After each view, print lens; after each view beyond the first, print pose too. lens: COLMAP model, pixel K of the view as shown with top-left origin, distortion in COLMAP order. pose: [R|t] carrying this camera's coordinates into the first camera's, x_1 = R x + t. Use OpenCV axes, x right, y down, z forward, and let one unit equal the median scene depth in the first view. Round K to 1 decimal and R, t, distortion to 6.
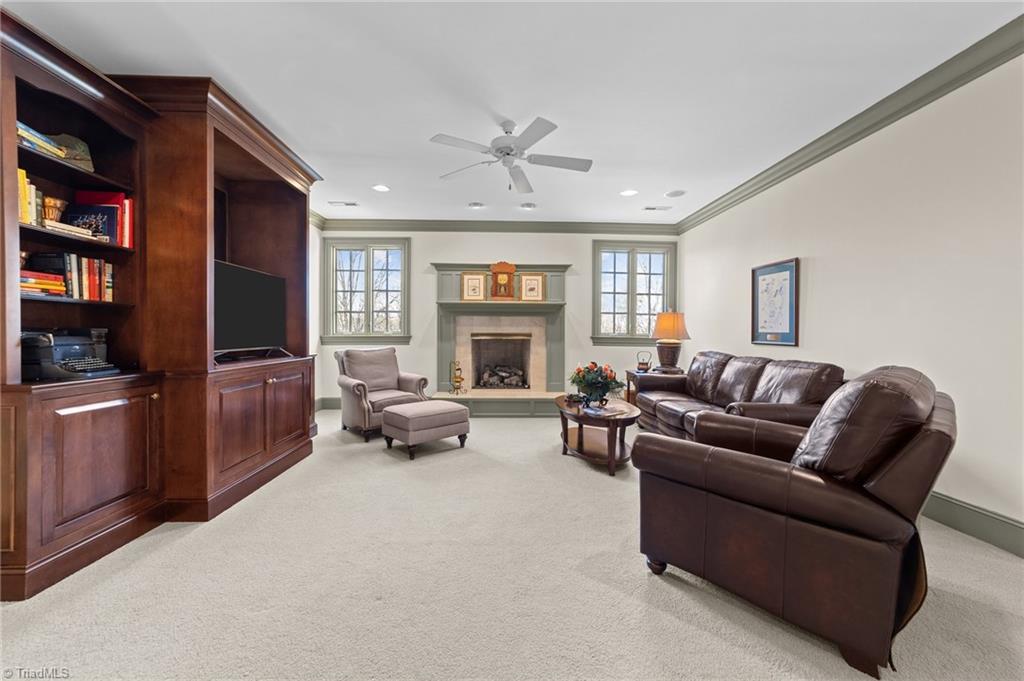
lens RADIAL K [[391.3, 0, 513.8], [0, 391.3, 339.3], [0, 0, 1]] dist [0.000512, 0.000387]
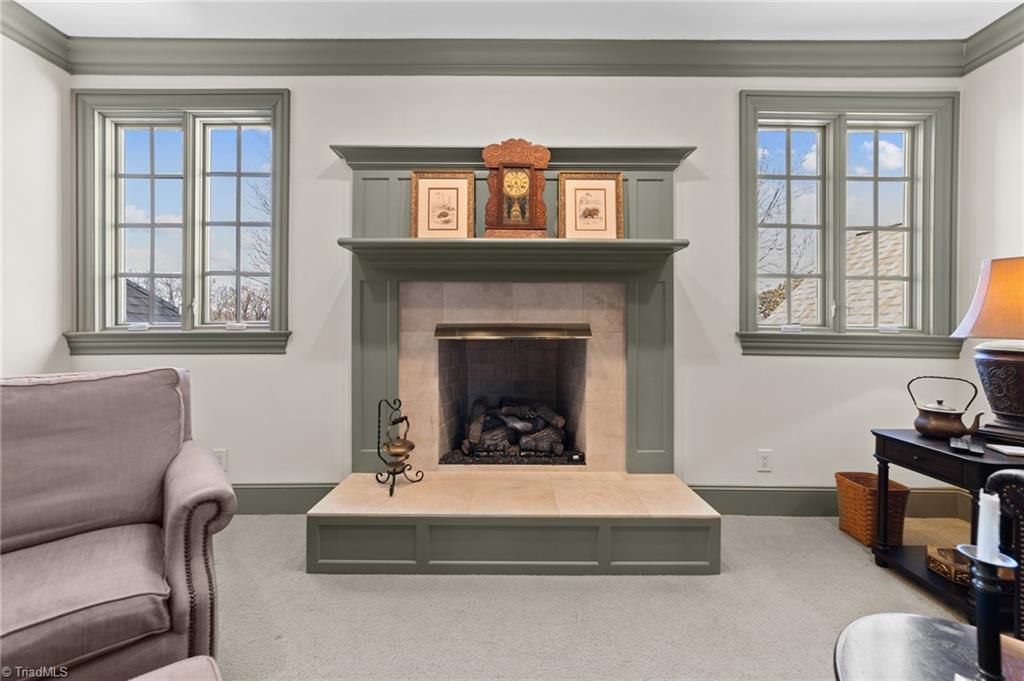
lens RADIAL K [[391.3, 0, 514.4], [0, 391.3, 335.0], [0, 0, 1]] dist [0.000512, 0.000387]
pose [[0.999475, -0.001598, -0.032345, -0.017550], [0.001572, 0.999998, -0.000844, -0.004813], [0.032346, 0.000793, 0.999476, 0.601580]]
